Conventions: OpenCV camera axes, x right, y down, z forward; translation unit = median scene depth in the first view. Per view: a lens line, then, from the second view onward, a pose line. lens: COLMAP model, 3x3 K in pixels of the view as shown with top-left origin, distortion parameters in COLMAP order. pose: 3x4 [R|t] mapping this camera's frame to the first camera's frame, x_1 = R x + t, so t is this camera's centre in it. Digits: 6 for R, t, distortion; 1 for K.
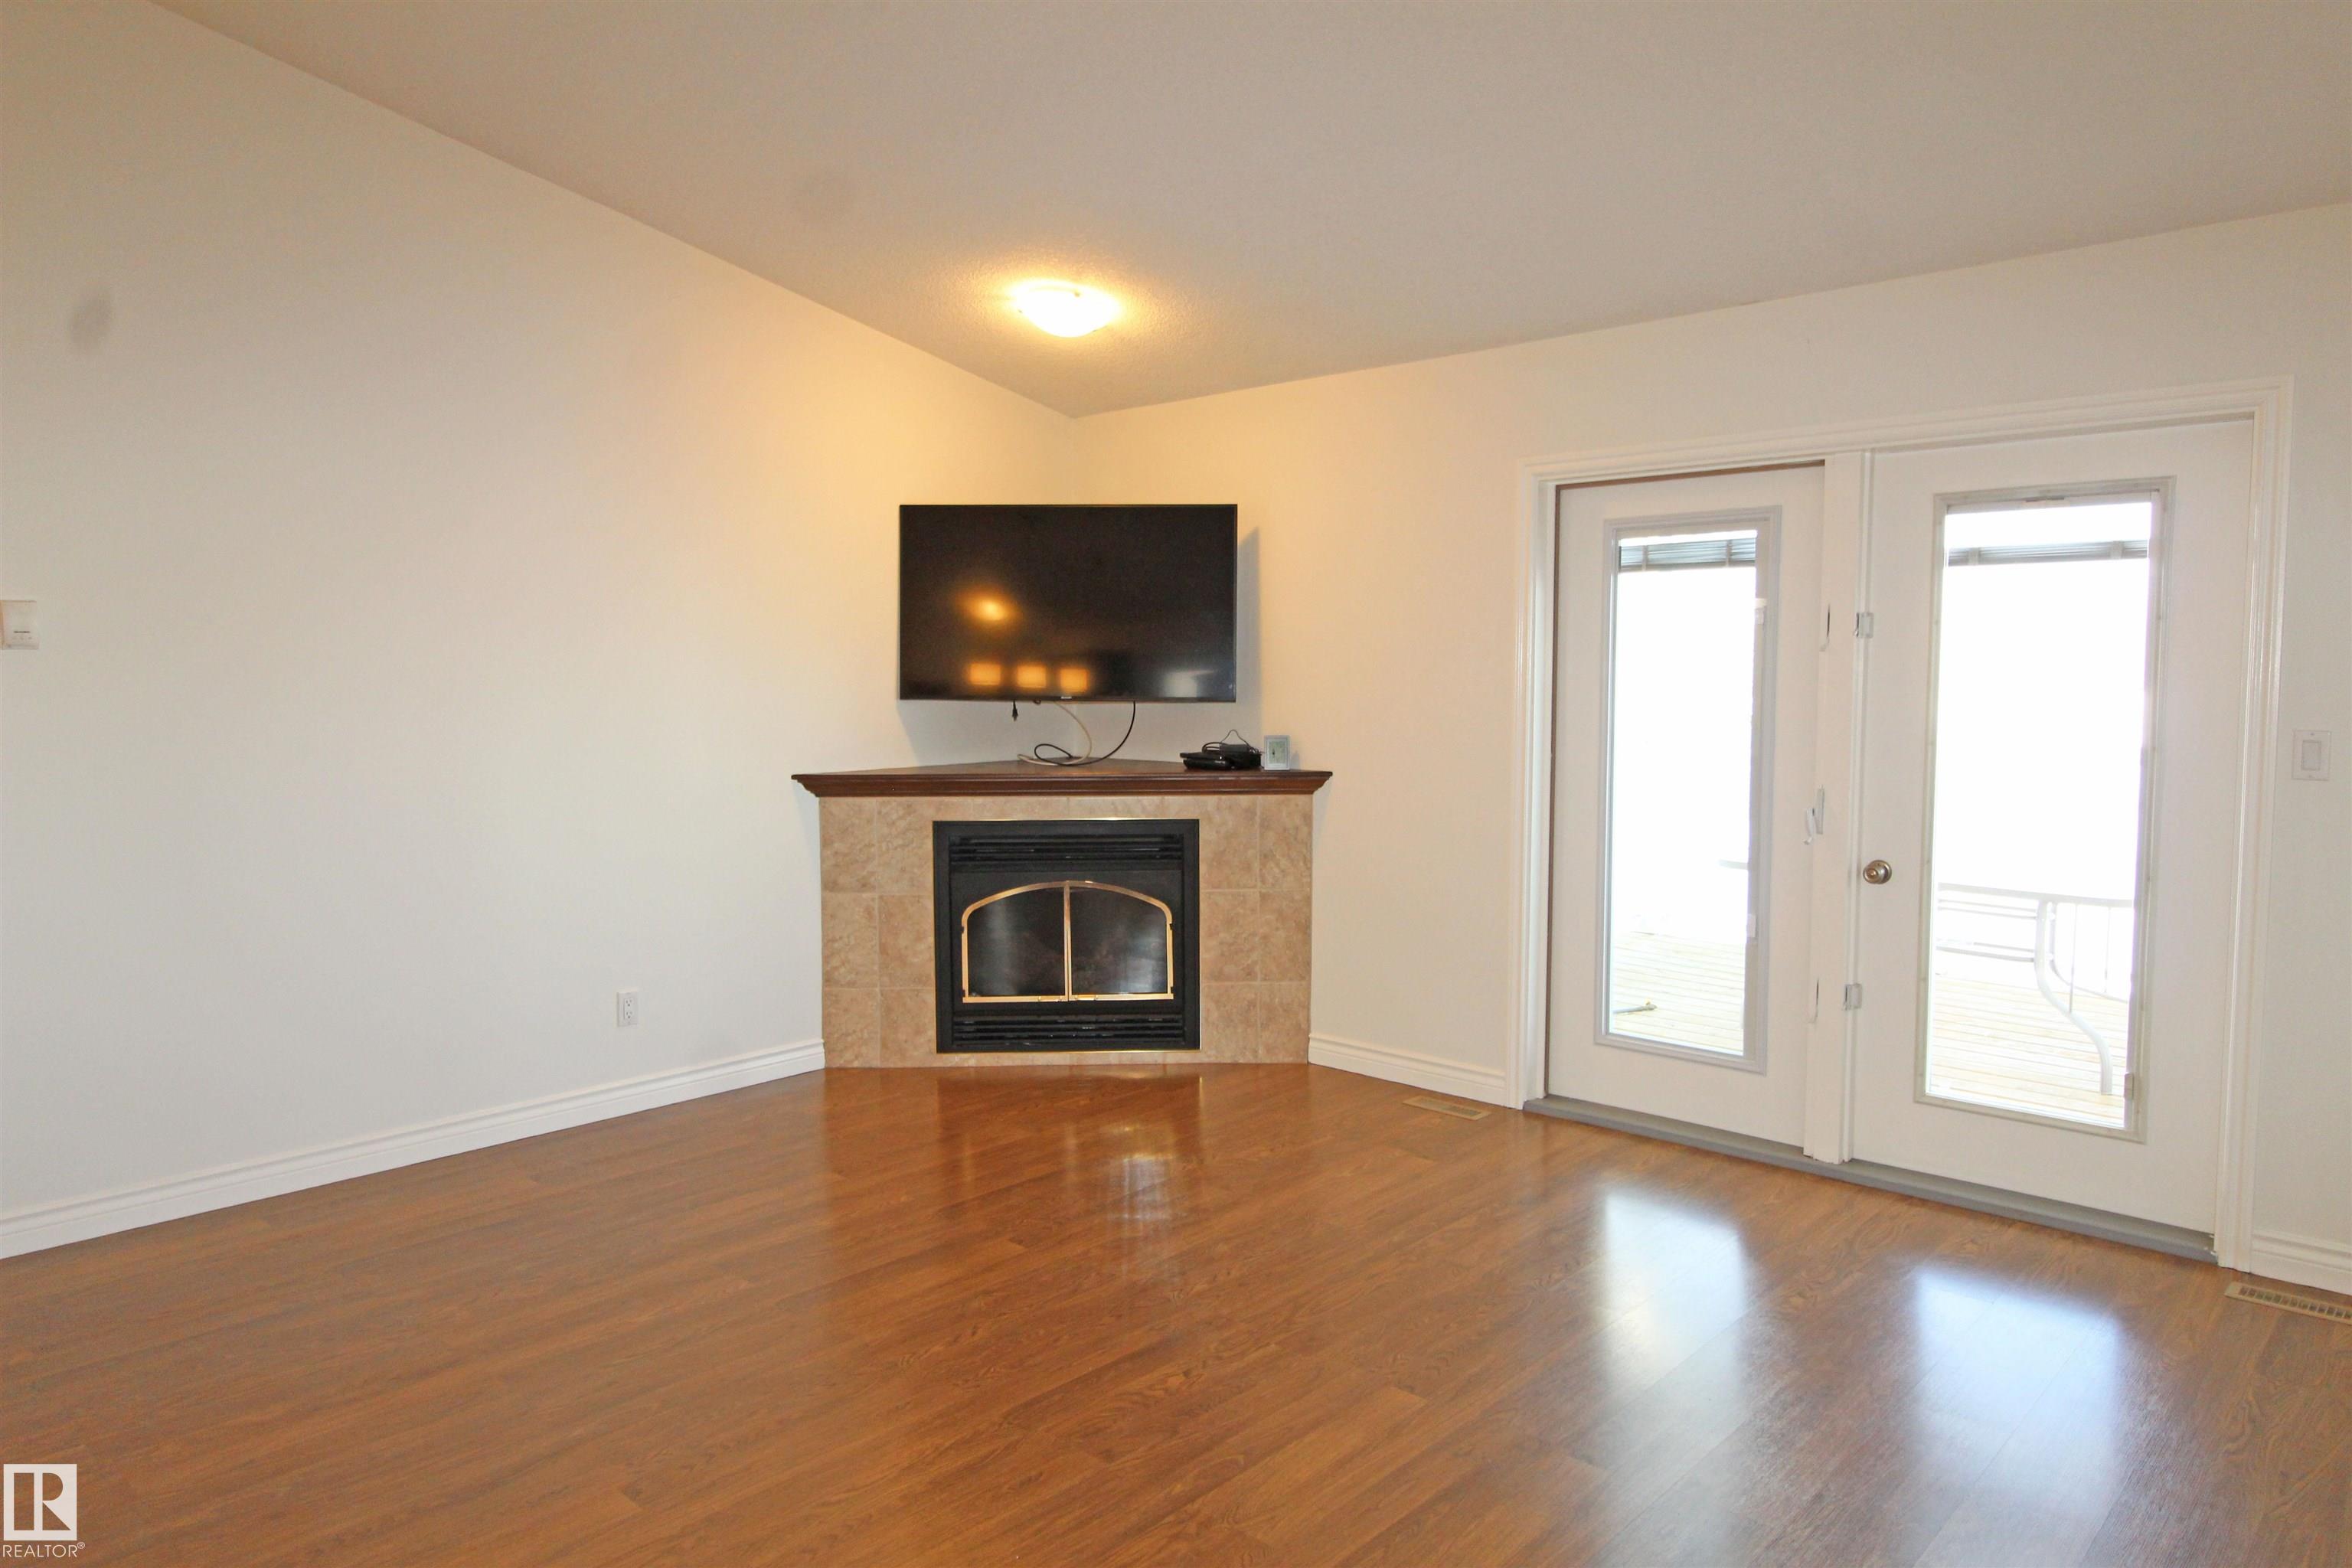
lens RADIAL K [[1522.4, 0, 1195.9], [0, 1522.4, 780.9], [0, 0, 1]] dist [0.019357, -0.003091]
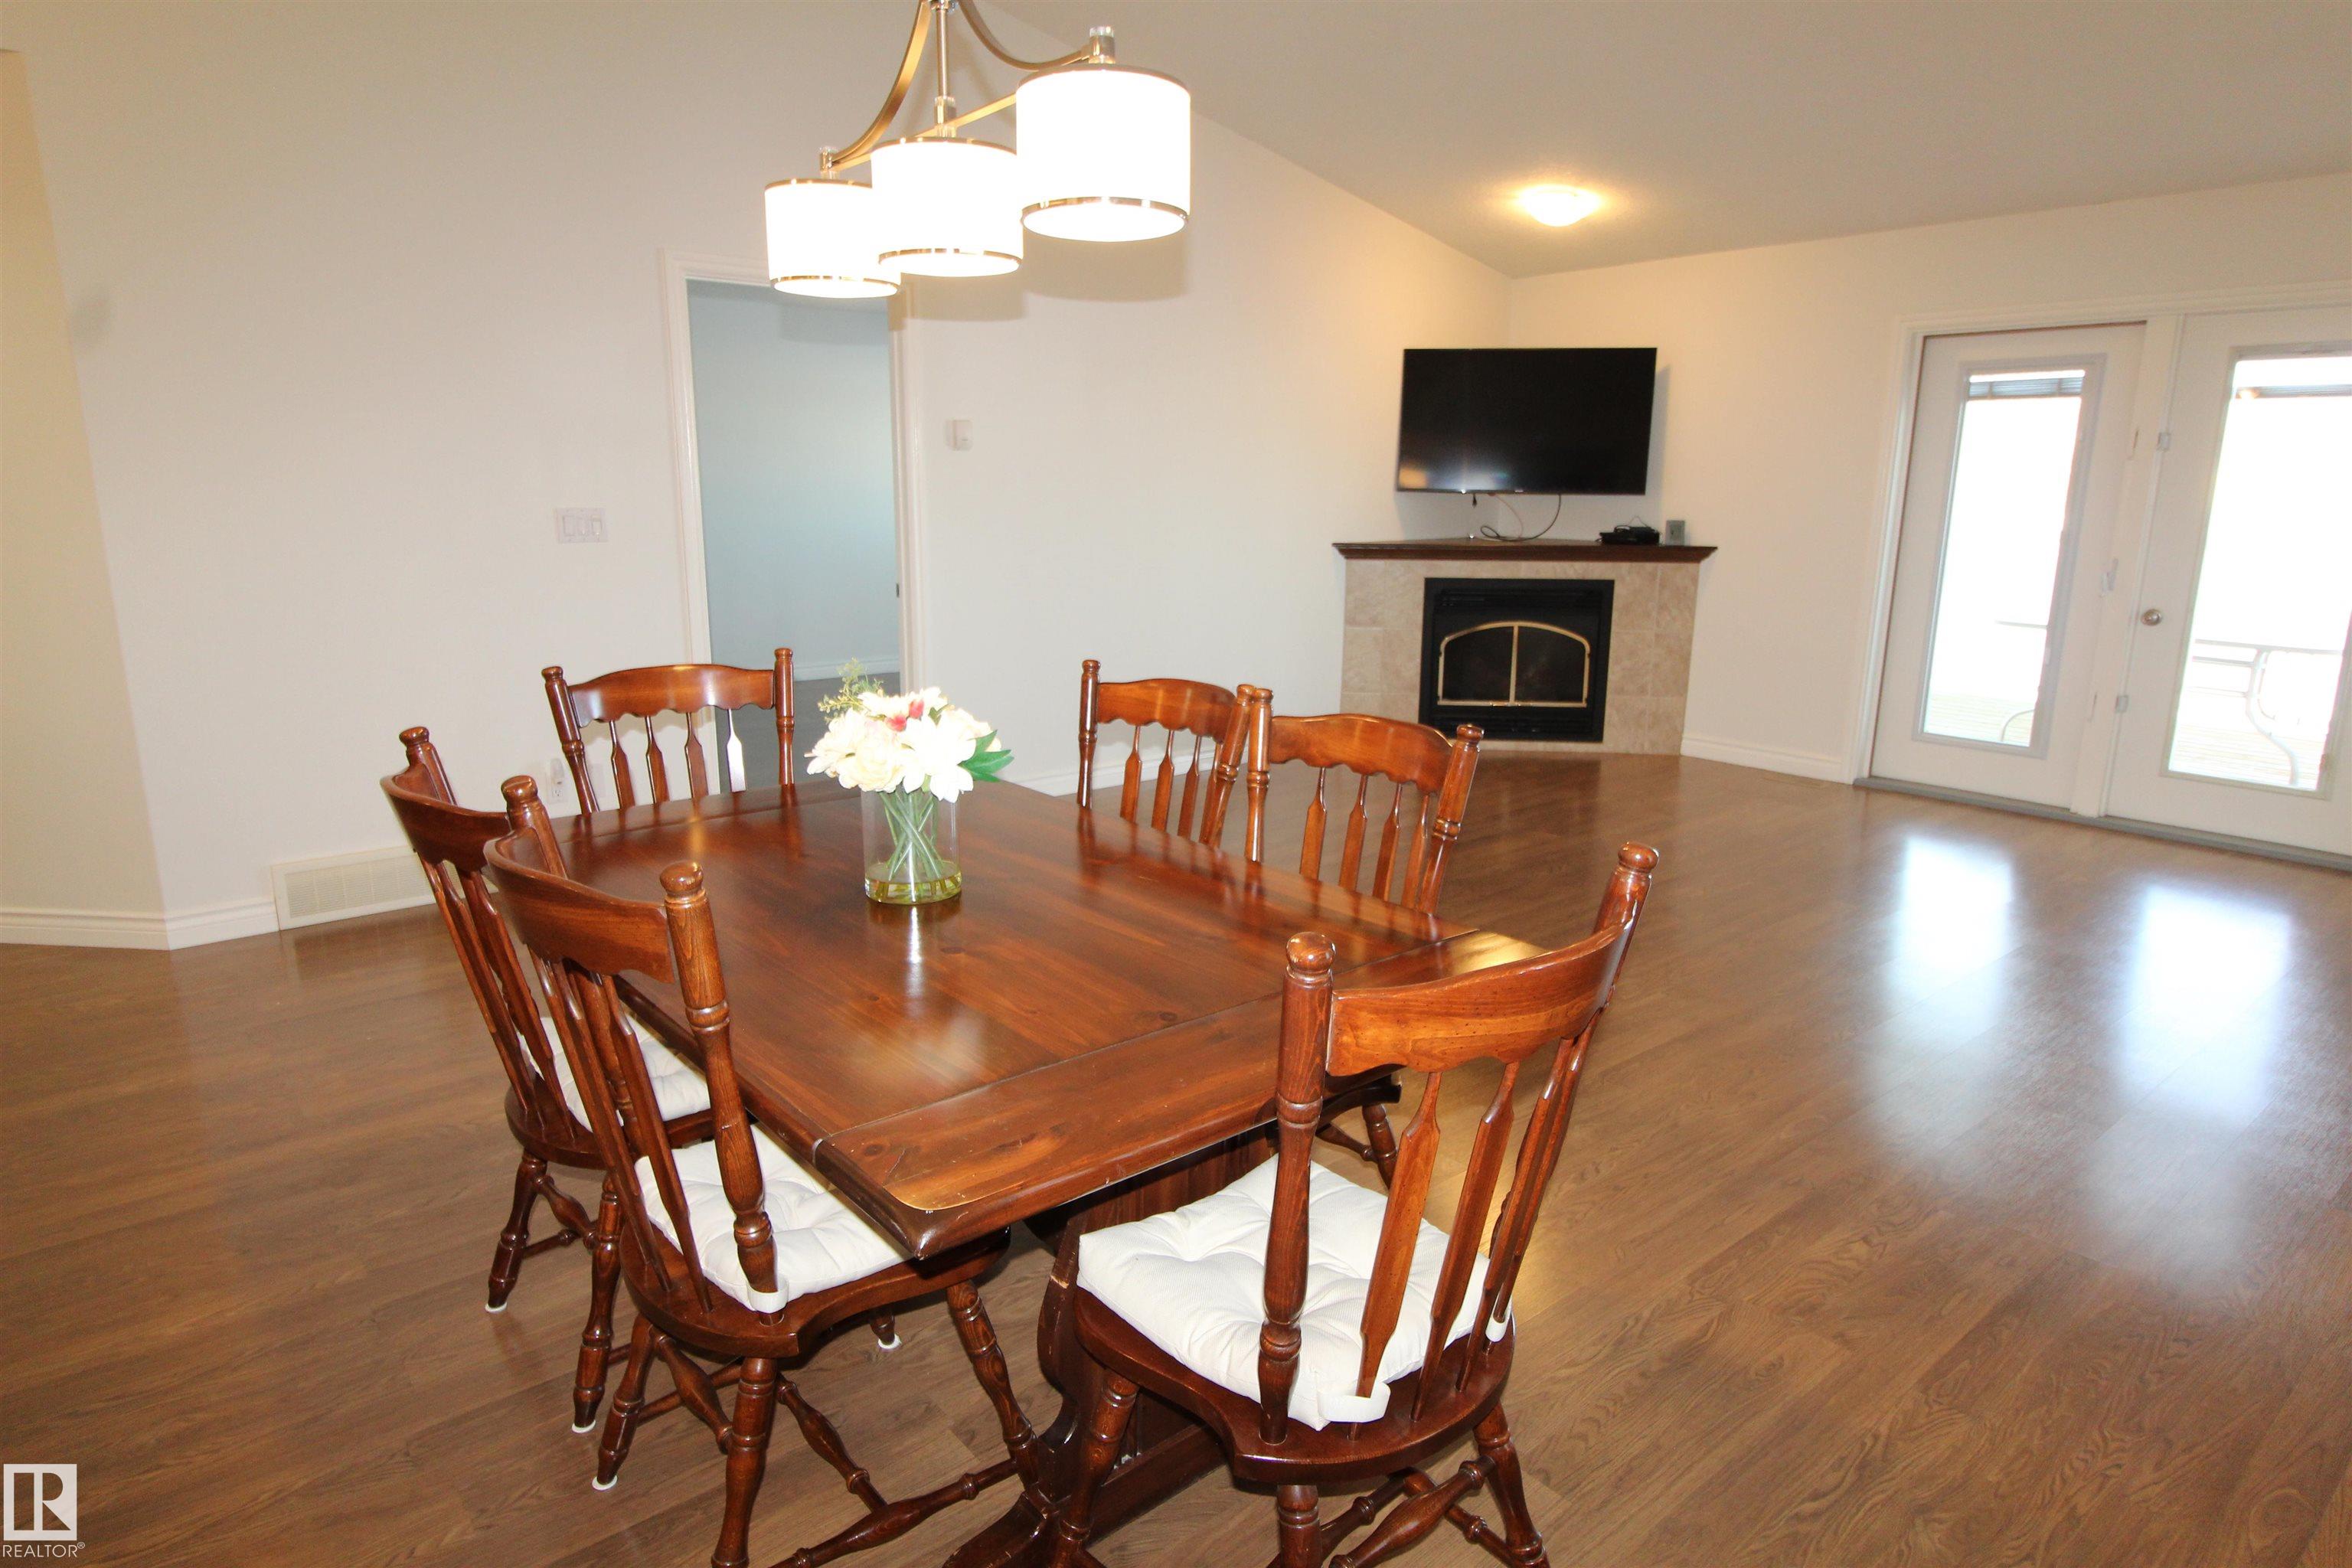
lens RADIAL K [[1365.0, 0, 1170.1], [0, 1365.0, 785.7], [0, 0, 1]] dist [0.002806, -0.003691]
pose [[0.990683, 0.038084, -0.130754, -0.234315], [-0.018456, 0.988790, 0.148168, 0.034128], [0.134931, -0.144374, 0.980280, -0.324057]]
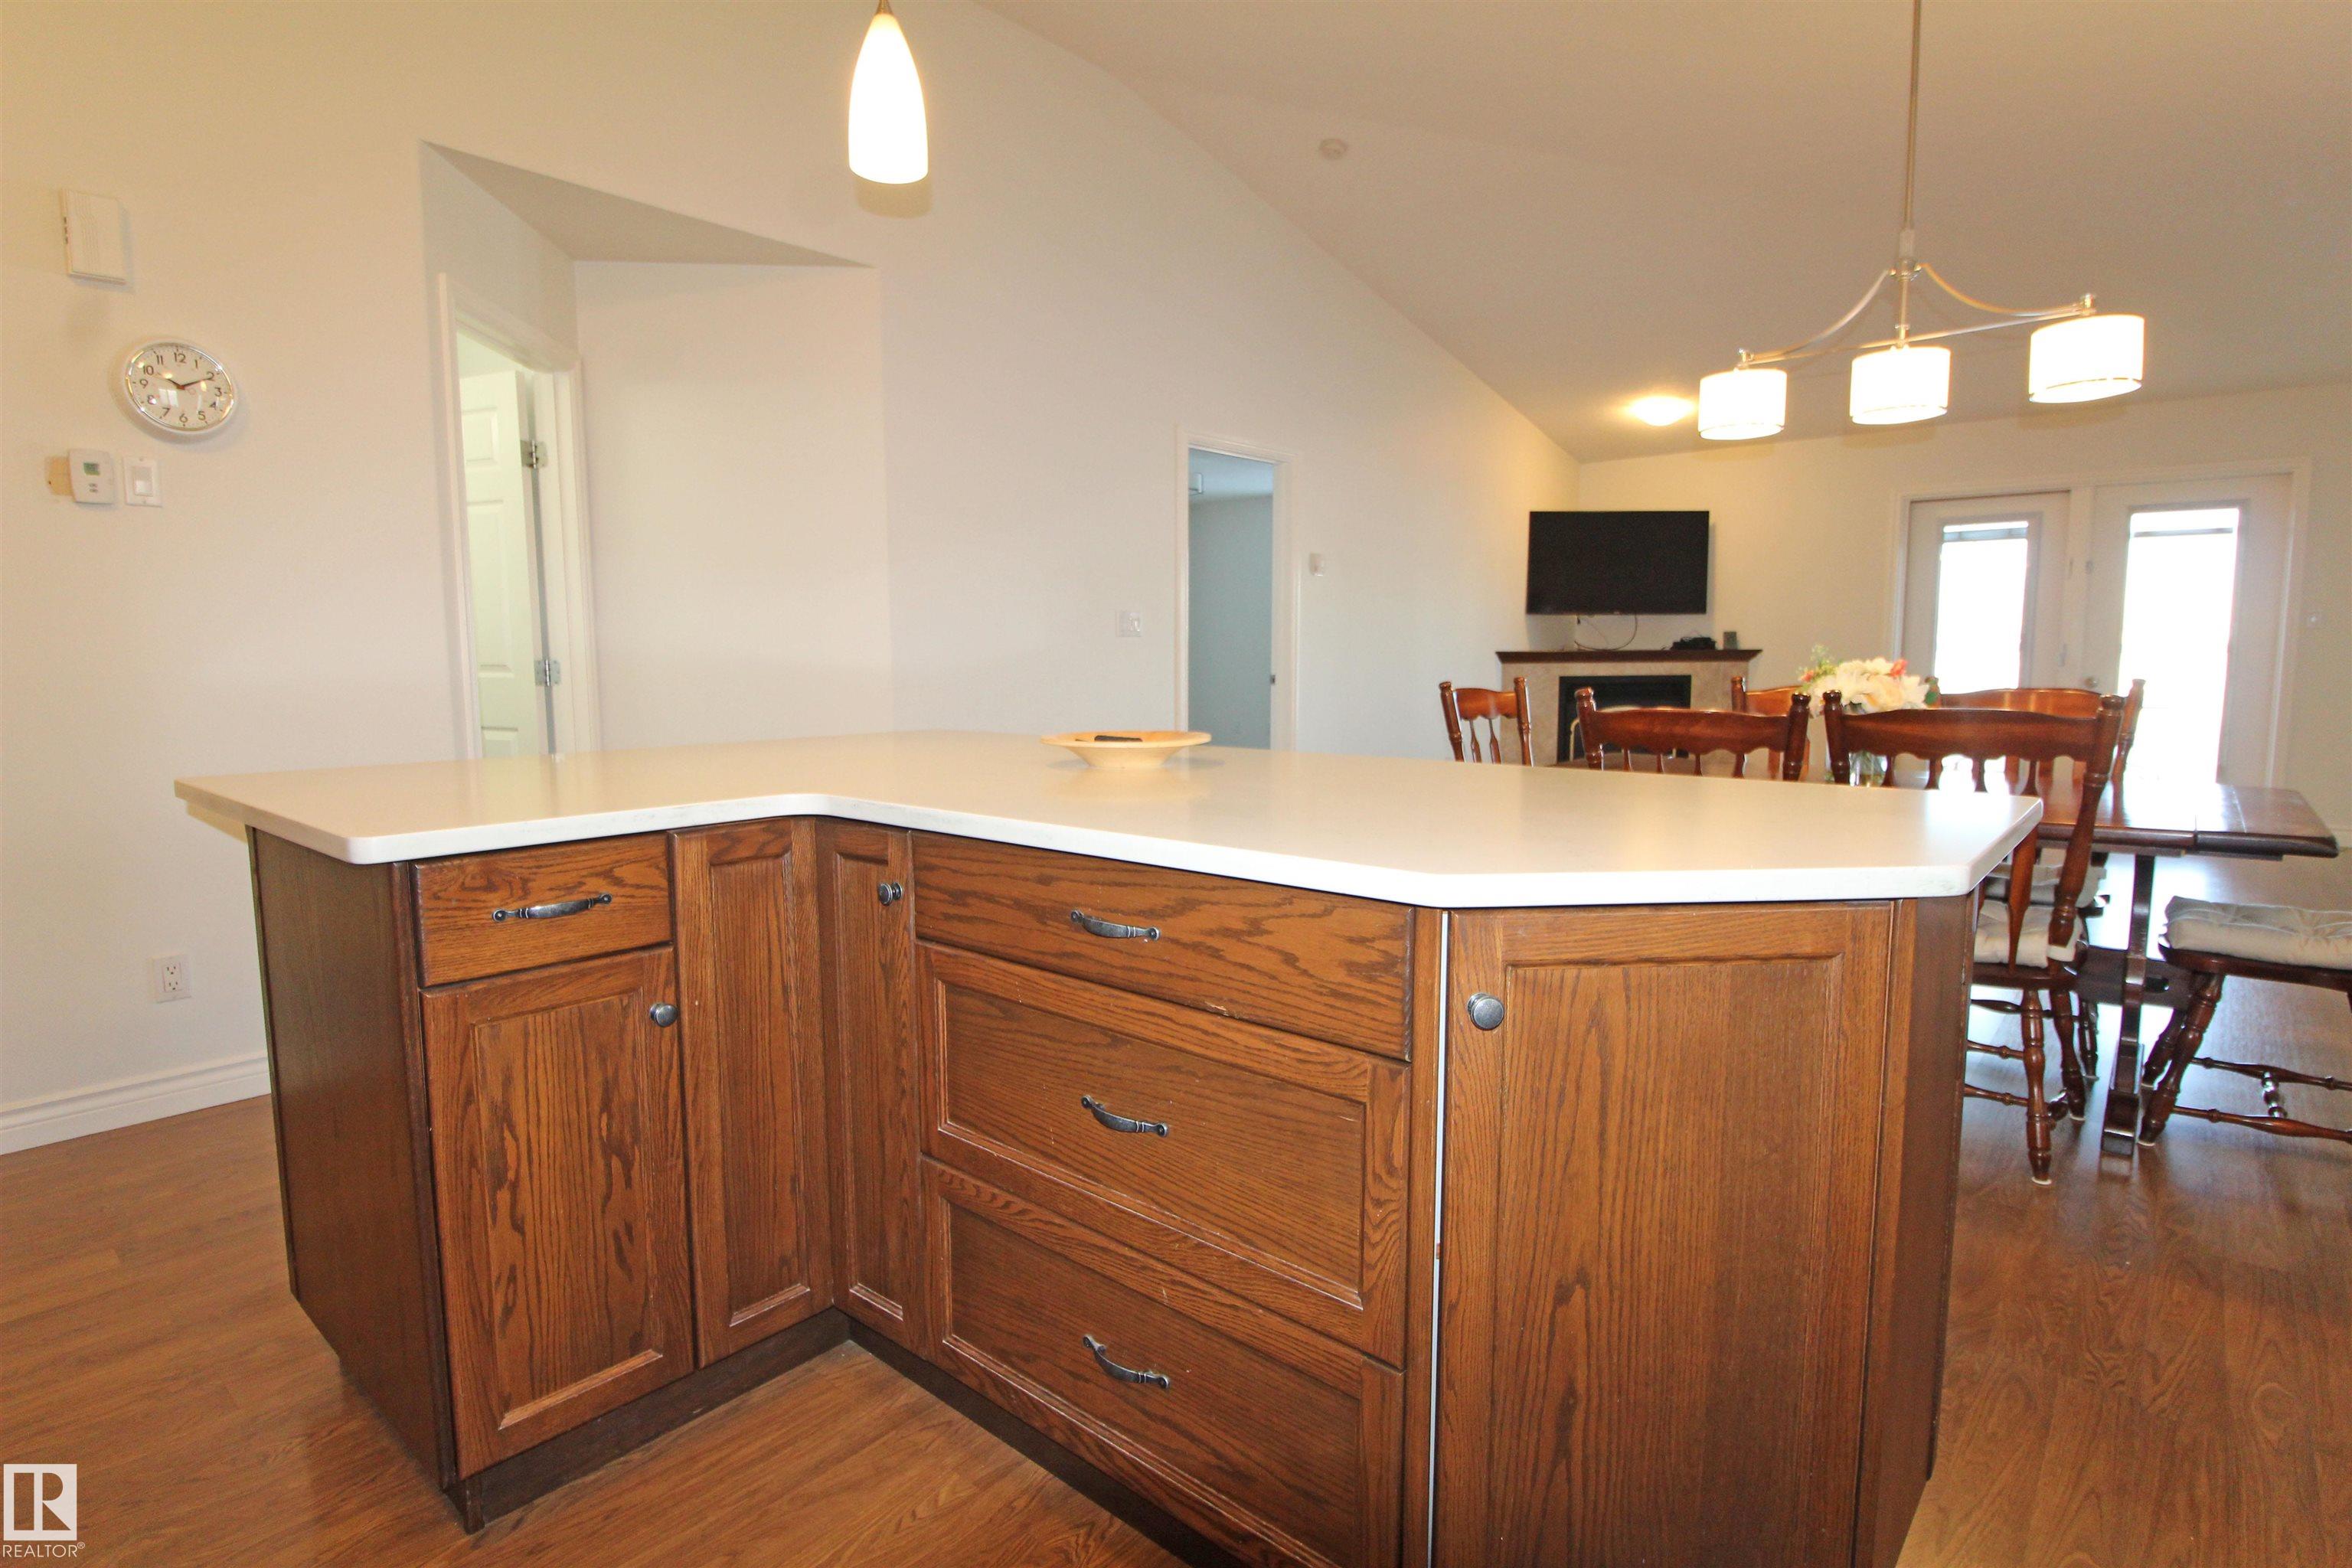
lens RADIAL K [[1177.8, 0, 1171.2], [0, 1177.8, 784.1], [0, 0, 1]] dist [-0.014795, -0.003549]
pose [[0.999765, -0.009074, 0.019693, -0.694552], [0.008256, 0.999115, 0.041237, 0.098172], [-0.020050, -0.041065, 0.998955, -0.485755]]
